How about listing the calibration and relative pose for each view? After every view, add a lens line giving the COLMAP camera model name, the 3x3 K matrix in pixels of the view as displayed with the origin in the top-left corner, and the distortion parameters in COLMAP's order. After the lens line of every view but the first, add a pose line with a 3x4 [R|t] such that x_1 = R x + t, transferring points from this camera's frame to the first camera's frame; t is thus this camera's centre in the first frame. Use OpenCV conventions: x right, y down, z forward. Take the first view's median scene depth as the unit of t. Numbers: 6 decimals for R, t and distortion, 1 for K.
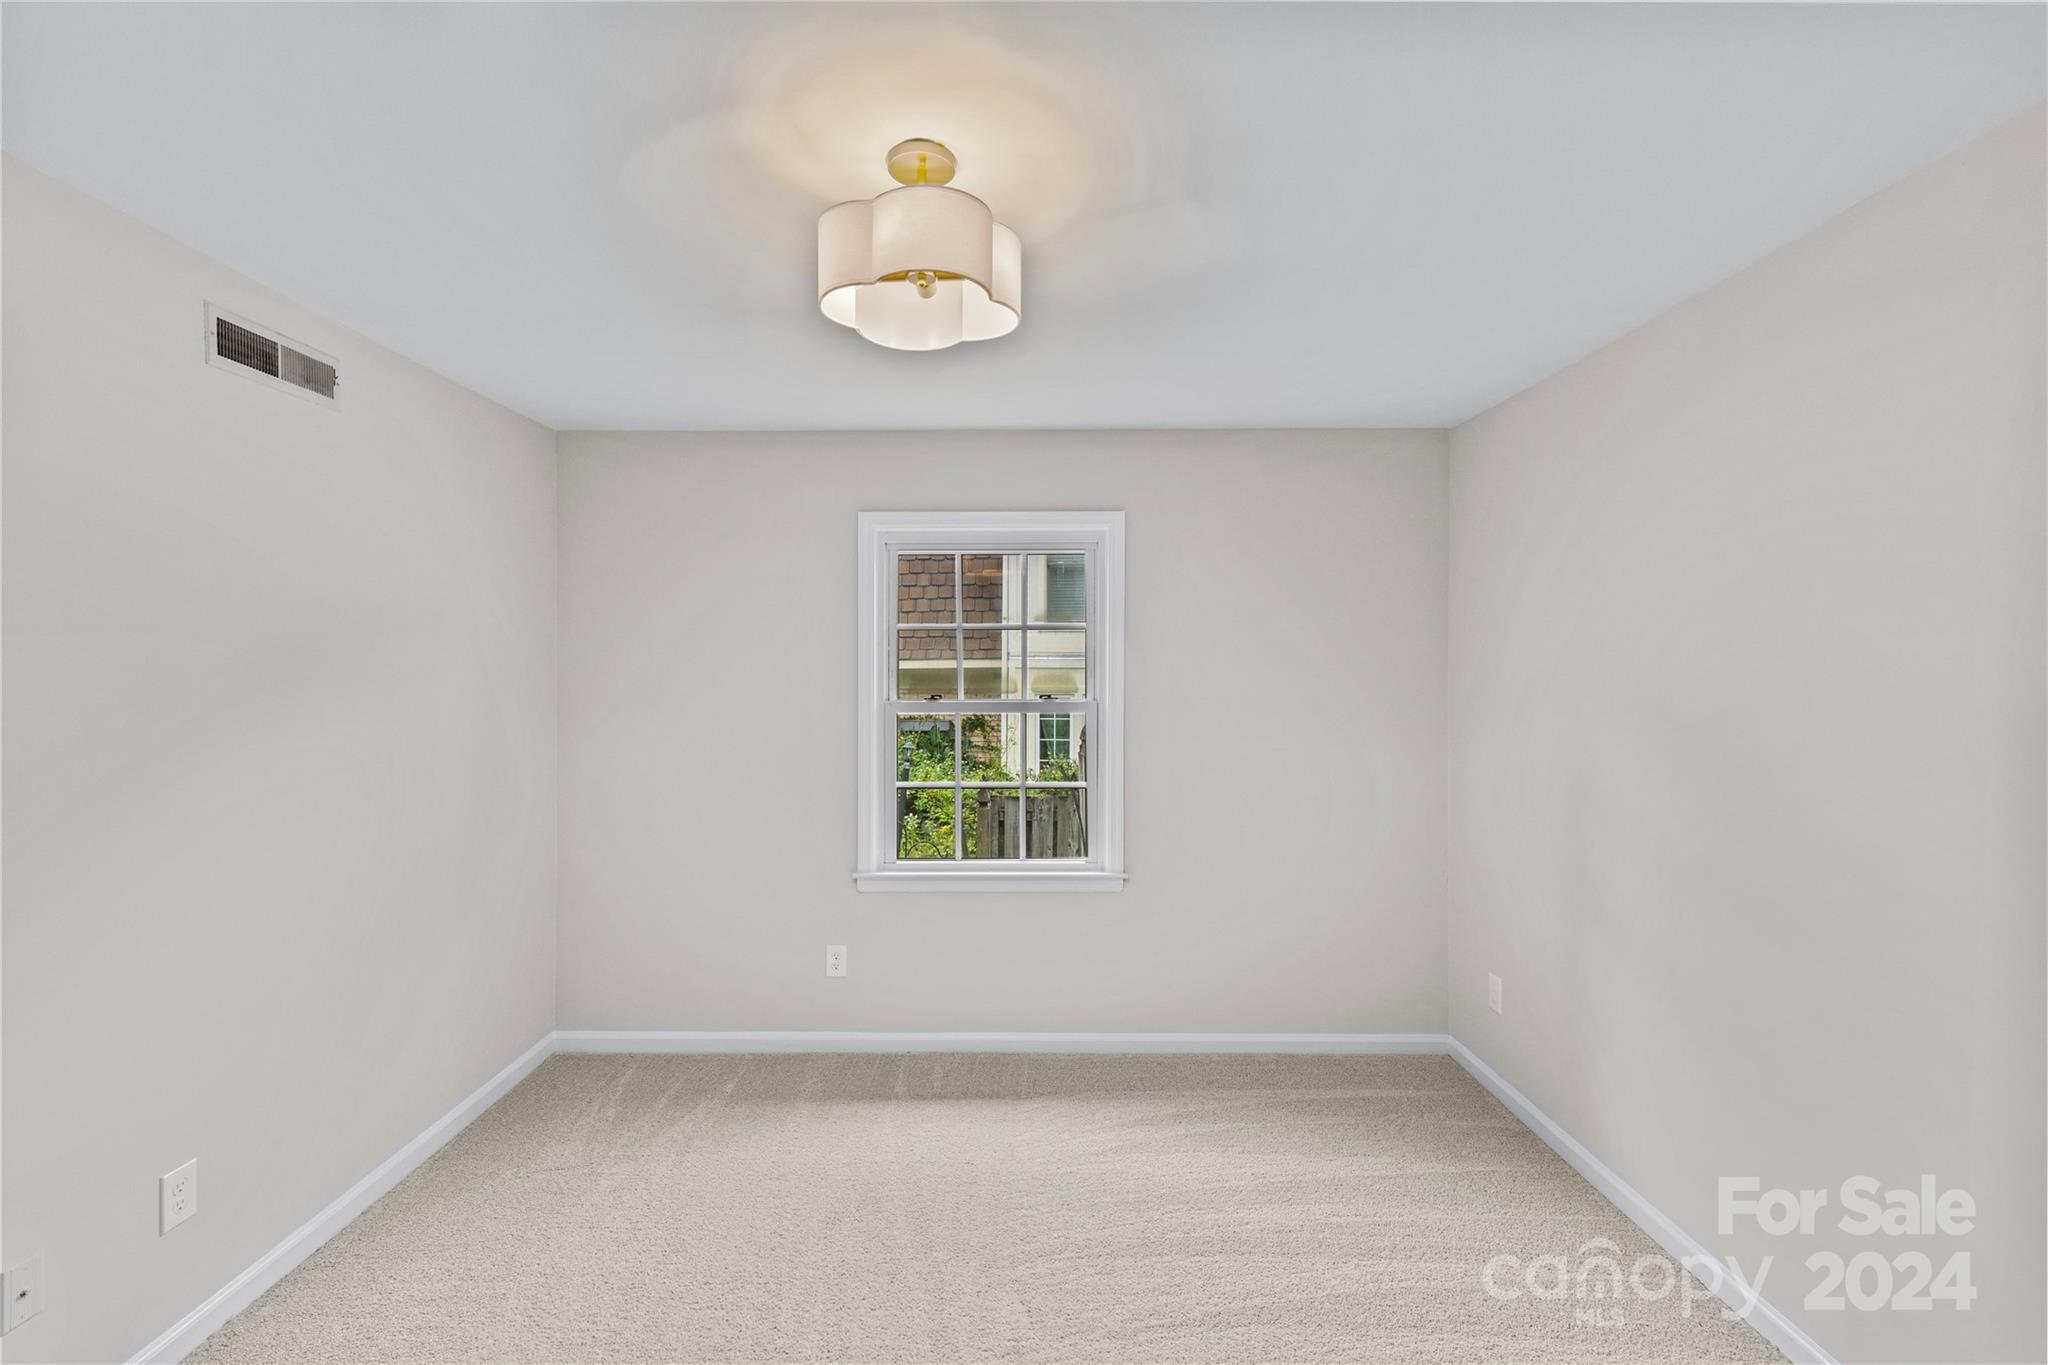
lens RADIAL K [[917.7, 0, 1015.5], [0, 917.7, 682.1], [0, 0, 1]] dist [0.003068, 0.000167]
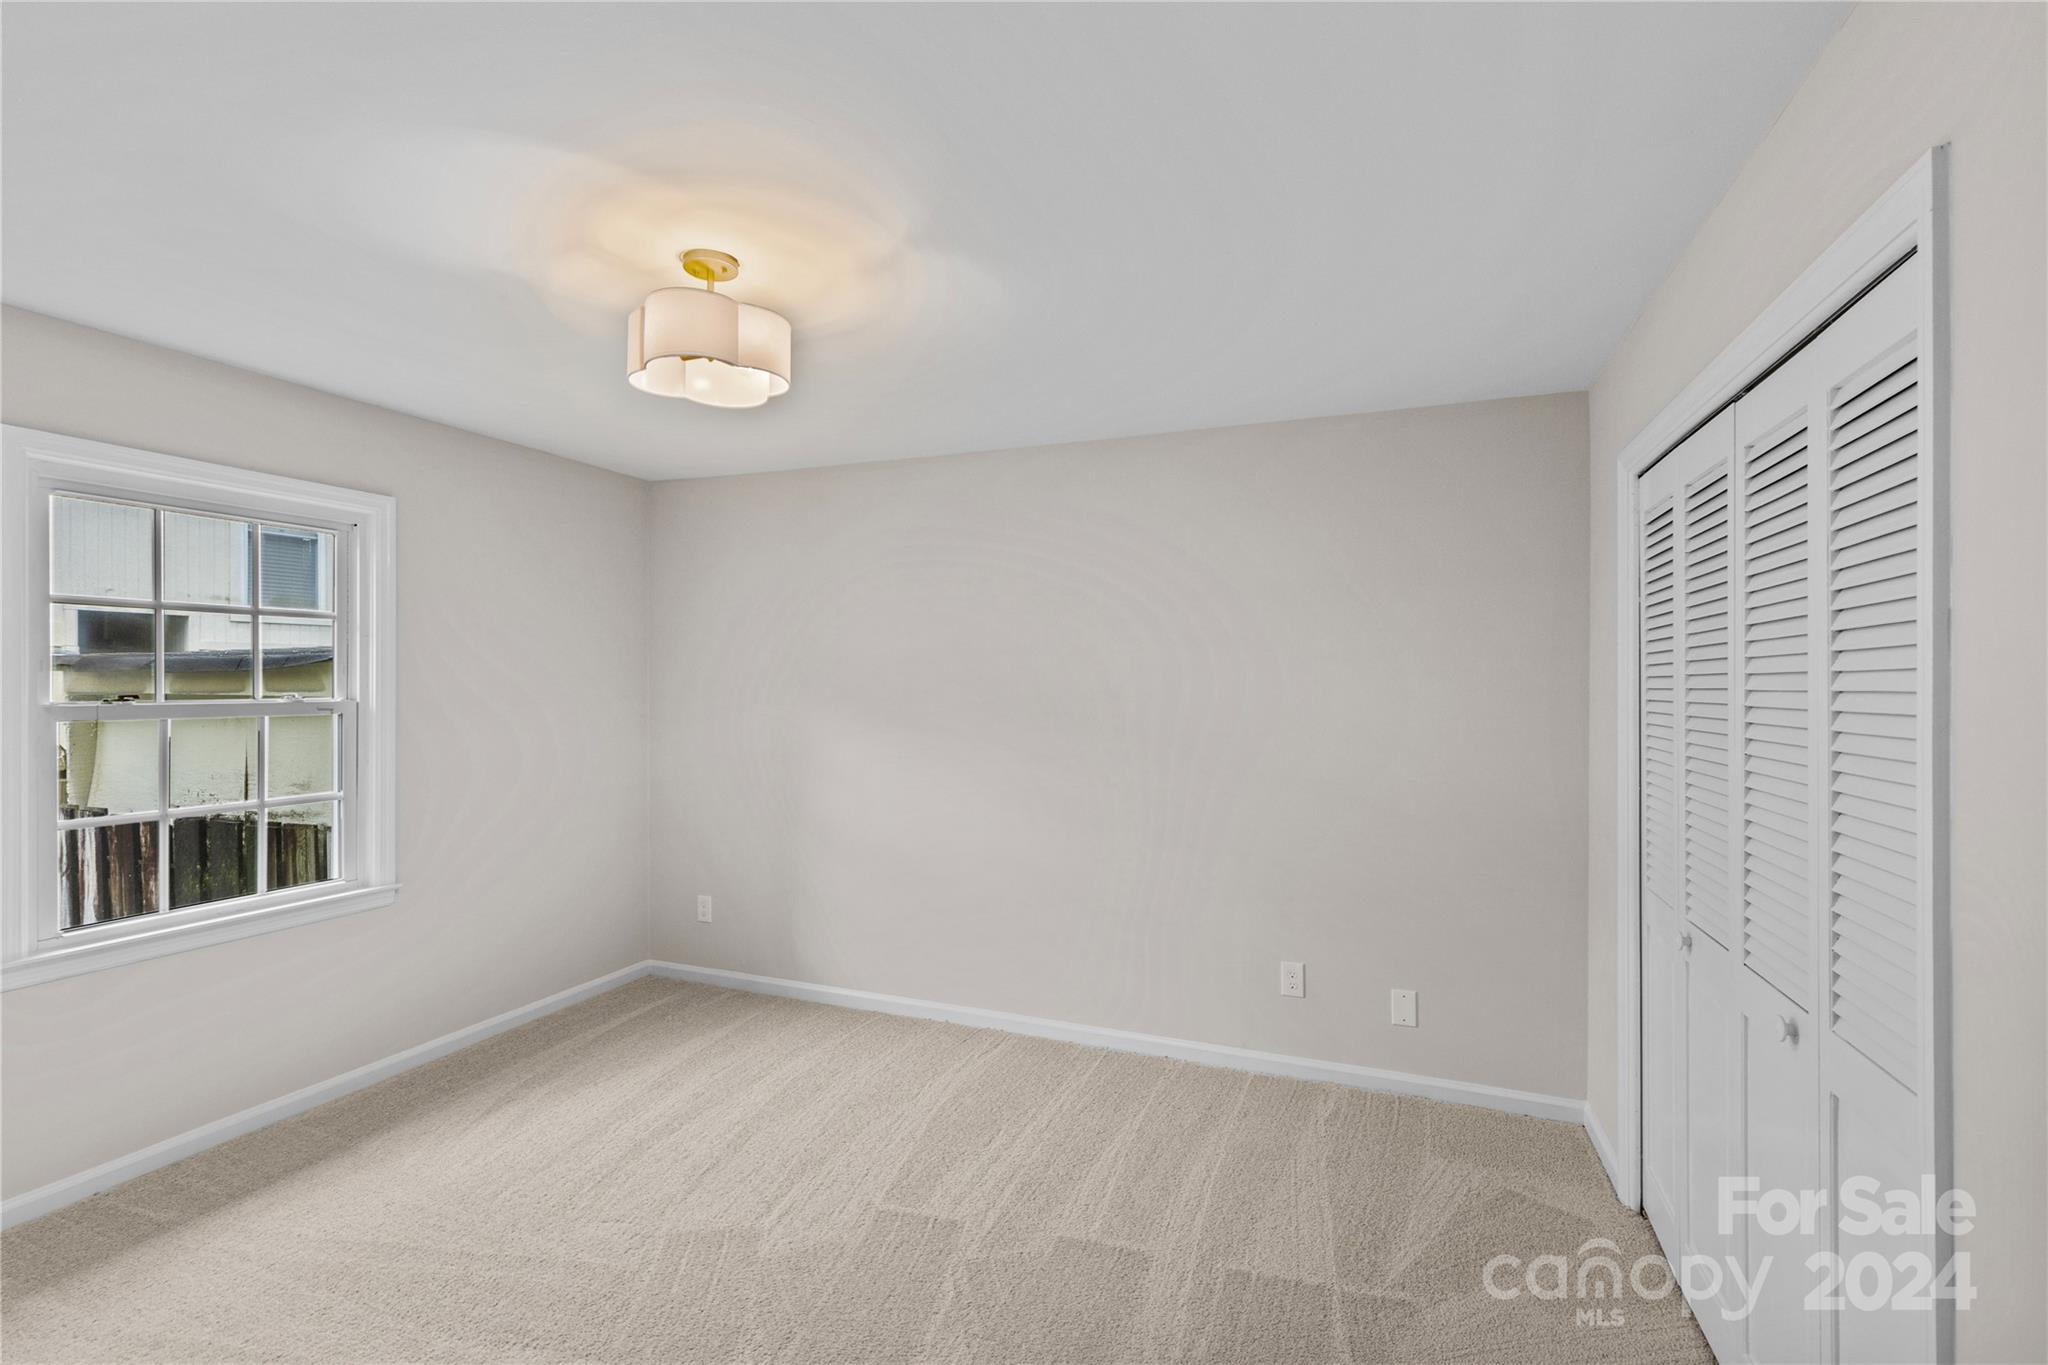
lens RADIAL K [[917.7, 0, 1013.8], [0, 917.7, 686.0], [0, 0, 1]] dist [0.003068, 0.000167]
pose [[0.368803, -0.003224, 0.929502, -0.522101], [0.007091, 0.999975, 0.000655, 0.010570], [-0.929480, 0.006349, 0.368817, 0.065858]]
